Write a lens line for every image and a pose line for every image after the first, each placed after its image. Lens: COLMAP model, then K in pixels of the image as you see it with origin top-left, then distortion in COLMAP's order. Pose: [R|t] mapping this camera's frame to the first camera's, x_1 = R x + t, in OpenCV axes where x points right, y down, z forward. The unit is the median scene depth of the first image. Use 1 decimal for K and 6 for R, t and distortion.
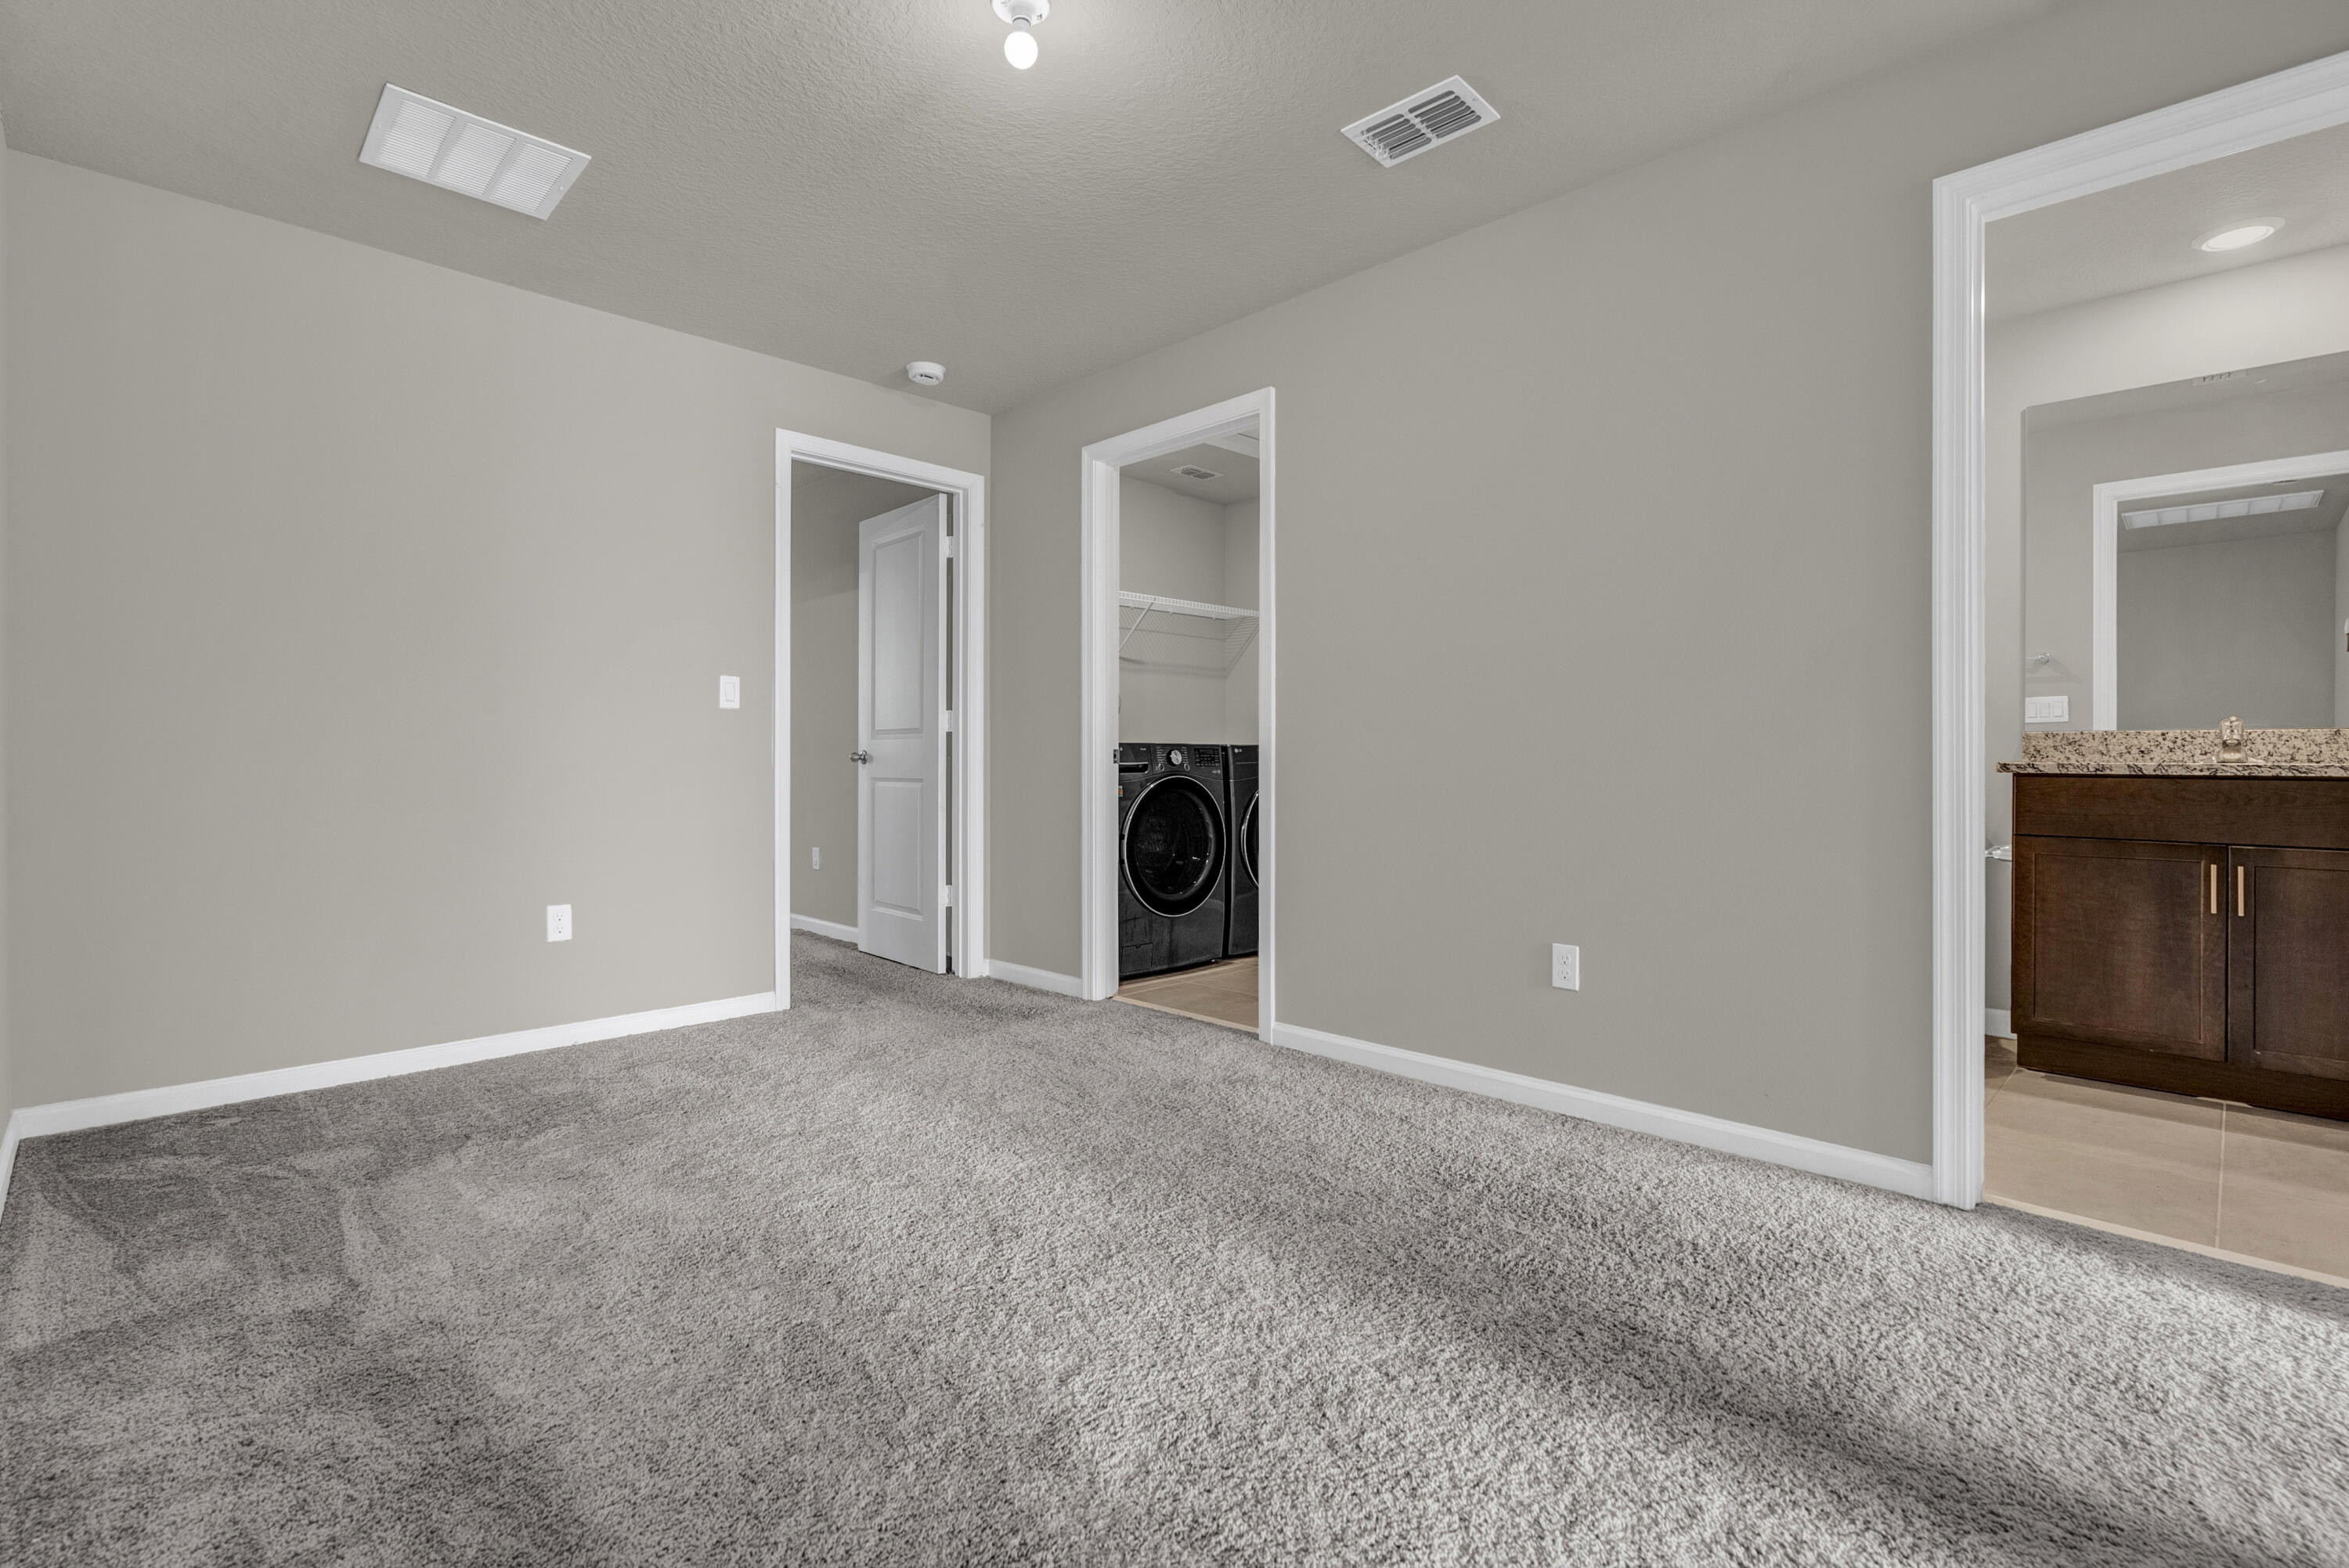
lens RADIAL K [[1068.7, 0, 1174.0], [0, 1068.7, 758.2], [0, 0, 1]] dist [-0.008488, -0.000086]
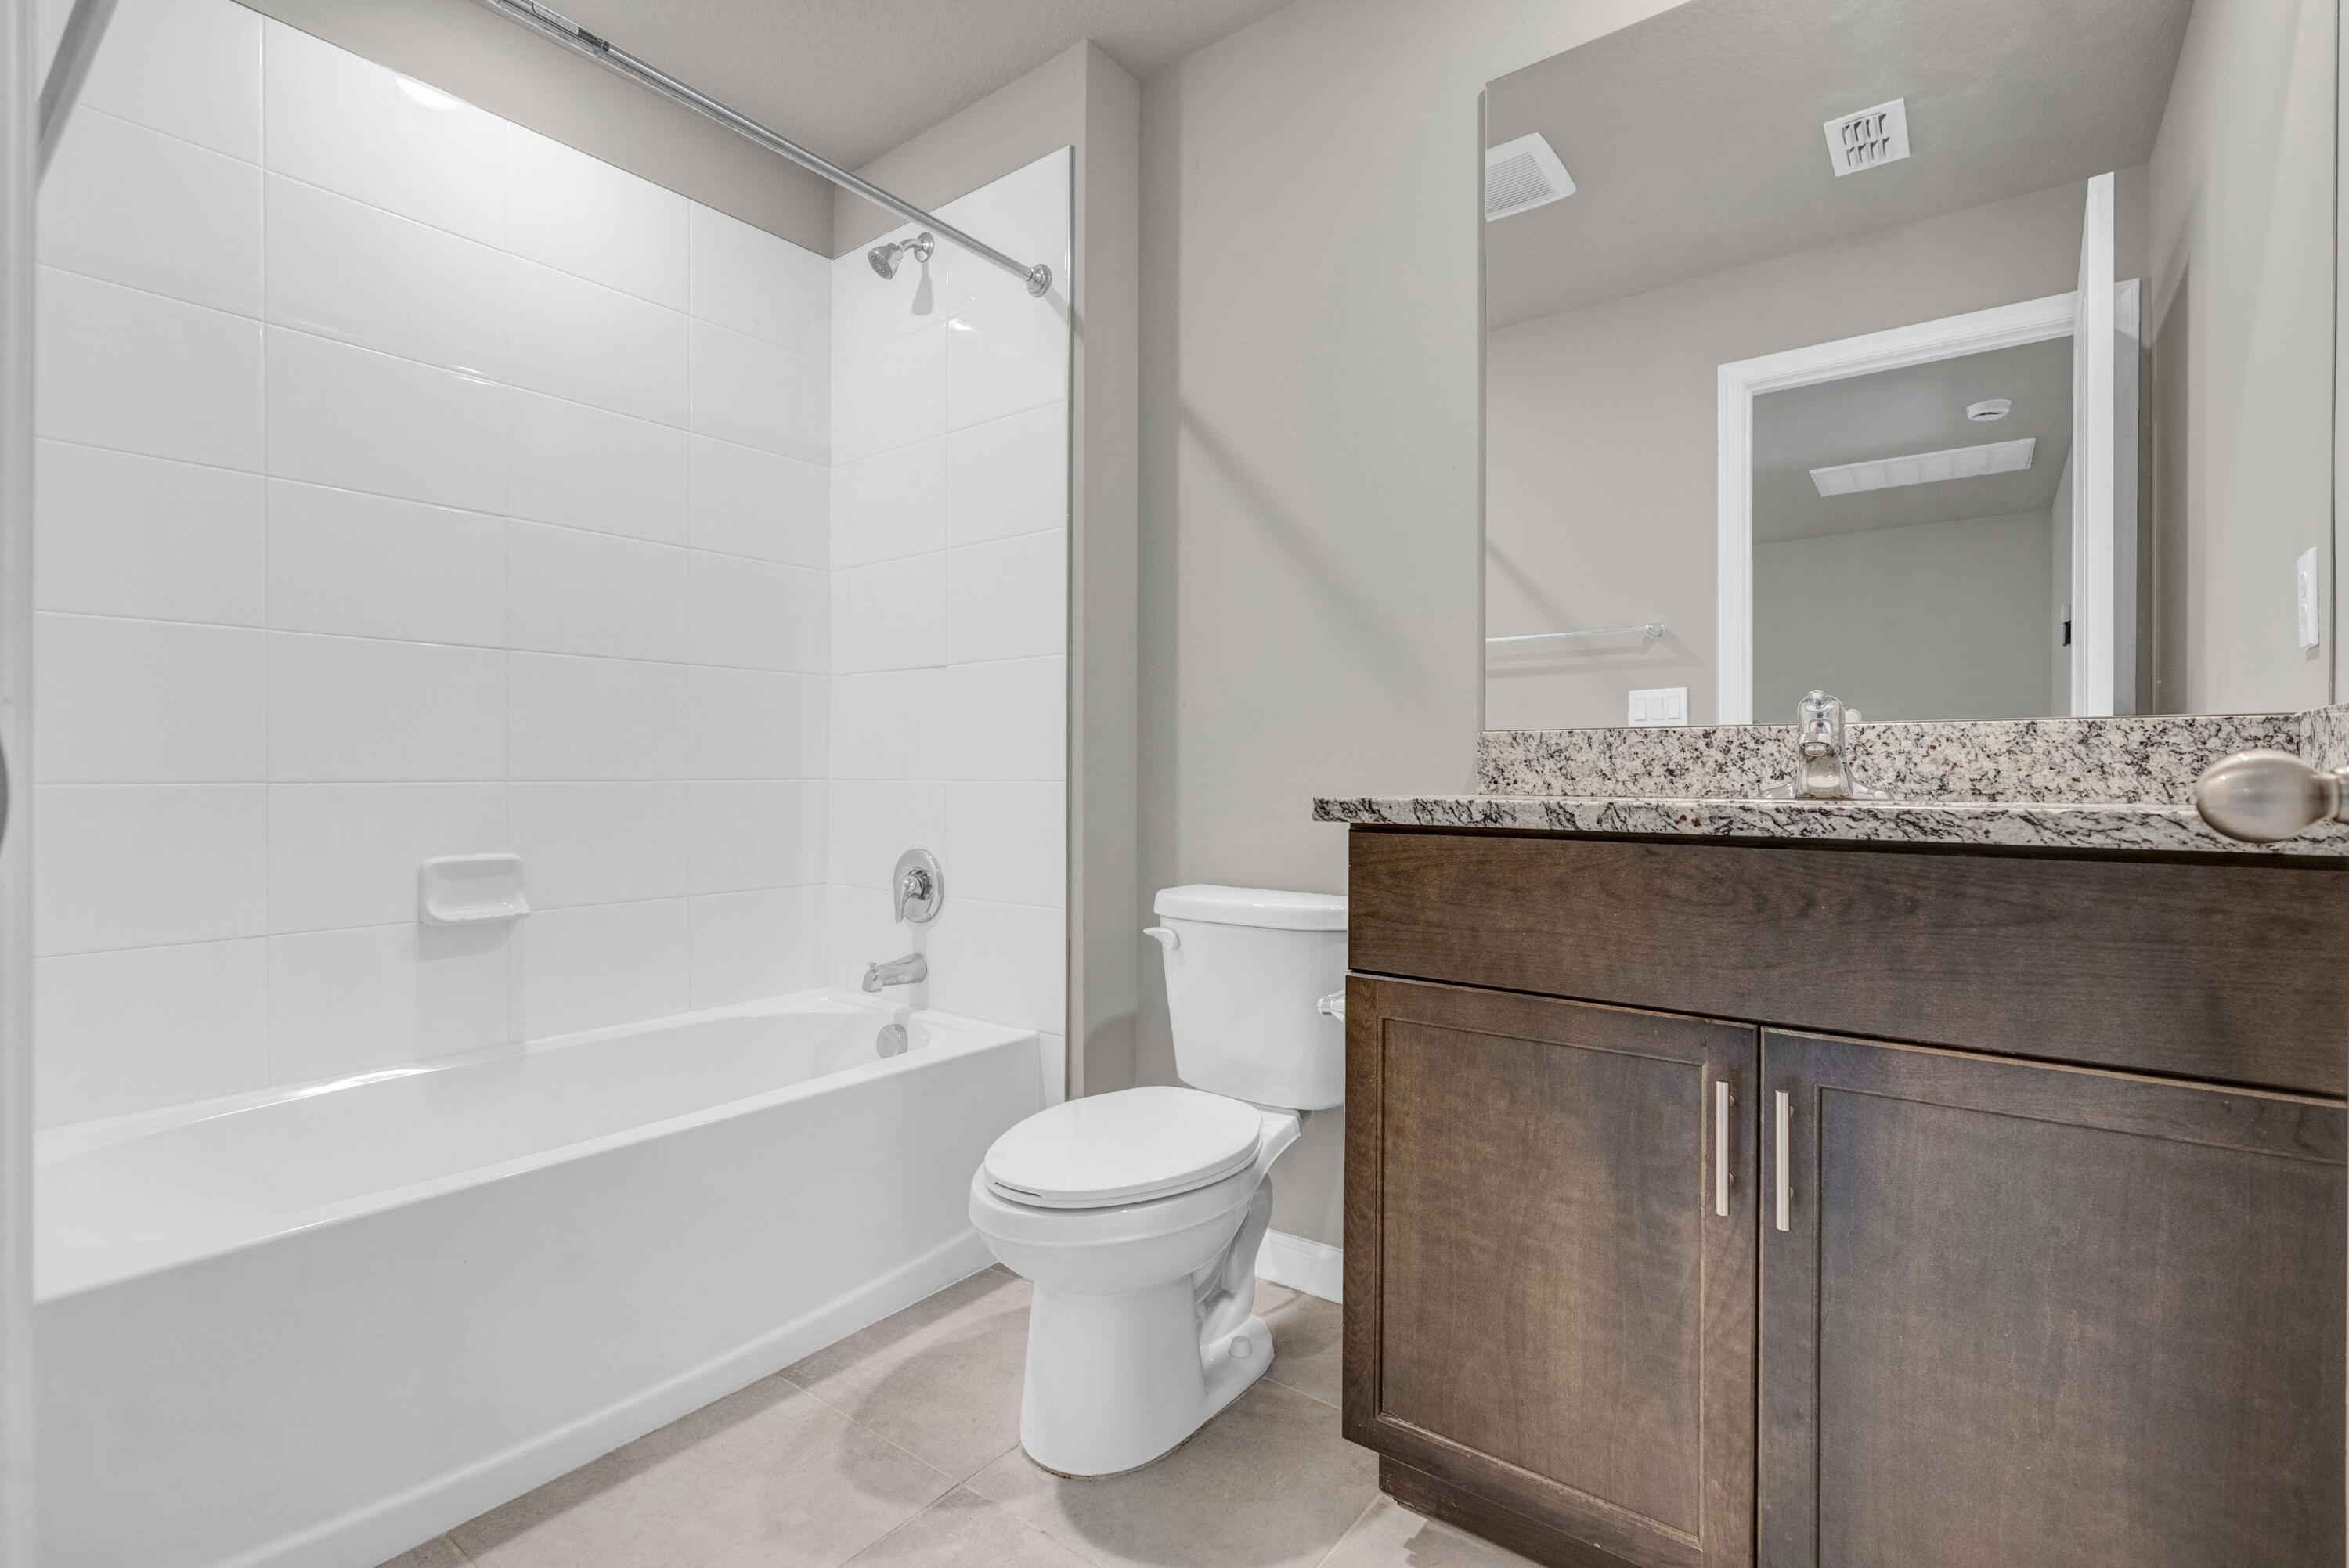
lens RADIAL K [[1064.5, 0, 1185.3], [0, 1064.5, 783.1], [0, 0, 1]] dist [-0.013958, 0.006517]
pose [[0.989632, -0.000322, 0.143627, 0.720900], [-0.000212, 0.999993, 0.003701, -0.003168], [-0.143627, -0.003693, 0.989625, 0.643703]]
